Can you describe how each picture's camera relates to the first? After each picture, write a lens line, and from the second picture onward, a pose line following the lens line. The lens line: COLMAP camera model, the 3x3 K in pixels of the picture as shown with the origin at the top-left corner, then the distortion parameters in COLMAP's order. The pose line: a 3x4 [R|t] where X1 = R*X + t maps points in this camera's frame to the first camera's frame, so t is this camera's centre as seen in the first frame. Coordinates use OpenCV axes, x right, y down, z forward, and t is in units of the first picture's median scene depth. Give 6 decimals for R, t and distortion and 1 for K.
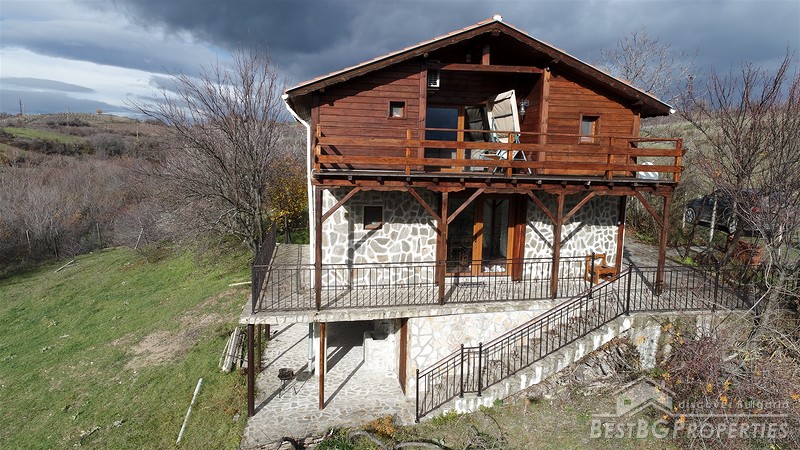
lens RADIAL K [[536.9, 0, 398.5], [0, 536.9, 226.6], [0, 0, 1]] dist [0.002310, -0.001937]
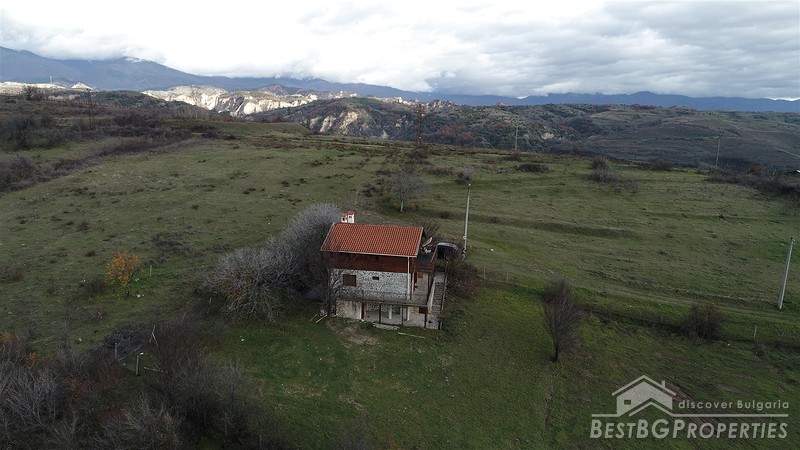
lens RADIAL K [[536.9, 0, 402.2], [0, 536.9, 220.1], [0, 0, 1]] dist [0.002310, -0.001937]
pose [[0.317528, -0.184599, 0.930107, -3.802124], [0.104495, 0.981706, 0.159166, -1.111048], [-0.942474, 0.046652, 0.331009, -0.311276]]
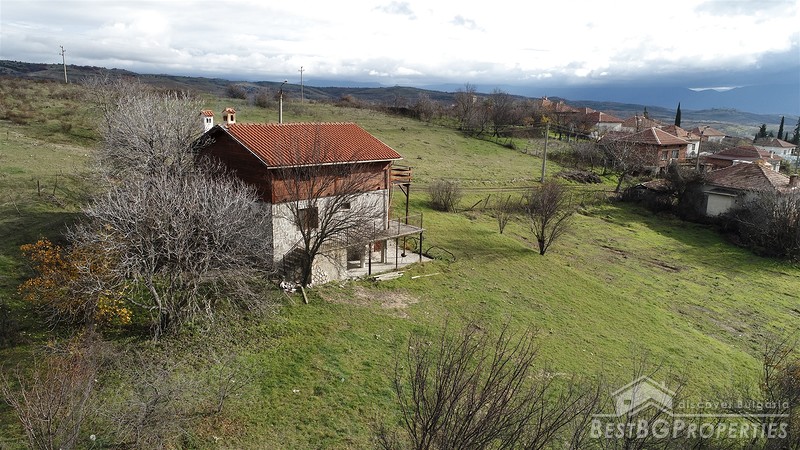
lens RADIAL K [[536.9, 0, 400.4], [0, 536.9, 224.9], [0, 0, 1]] dist [0.002310, -0.001937]
pose [[-0.581935, -0.218261, 0.783399, -2.229952], [0.064450, 0.947904, 0.311969, -0.713415], [-0.810677, 0.232036, -0.537551, 2.342795]]
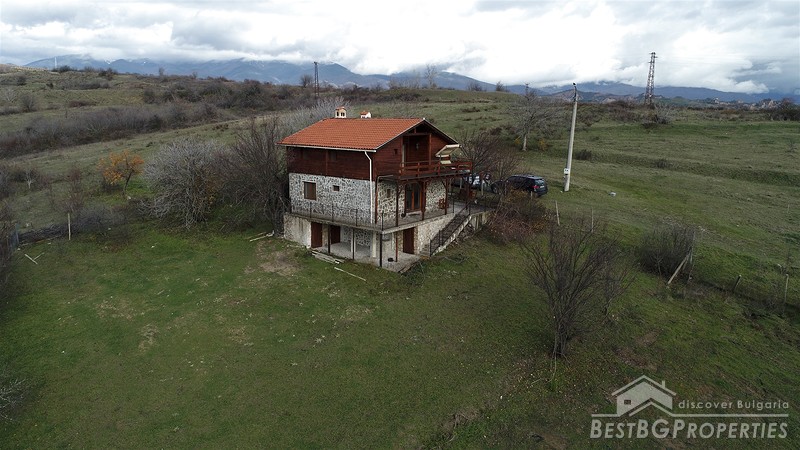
lens RADIAL K [[536.9, 0, 399.2], [0, 536.9, 223.9], [0, 0, 1]] dist [0.002310, -0.001937]
pose [[0.754785, -0.131025, 0.642753, -1.704608], [0.086071, 0.991159, 0.100973, -0.127251], [-0.650301, -0.020891, 0.759390, -1.019040]]
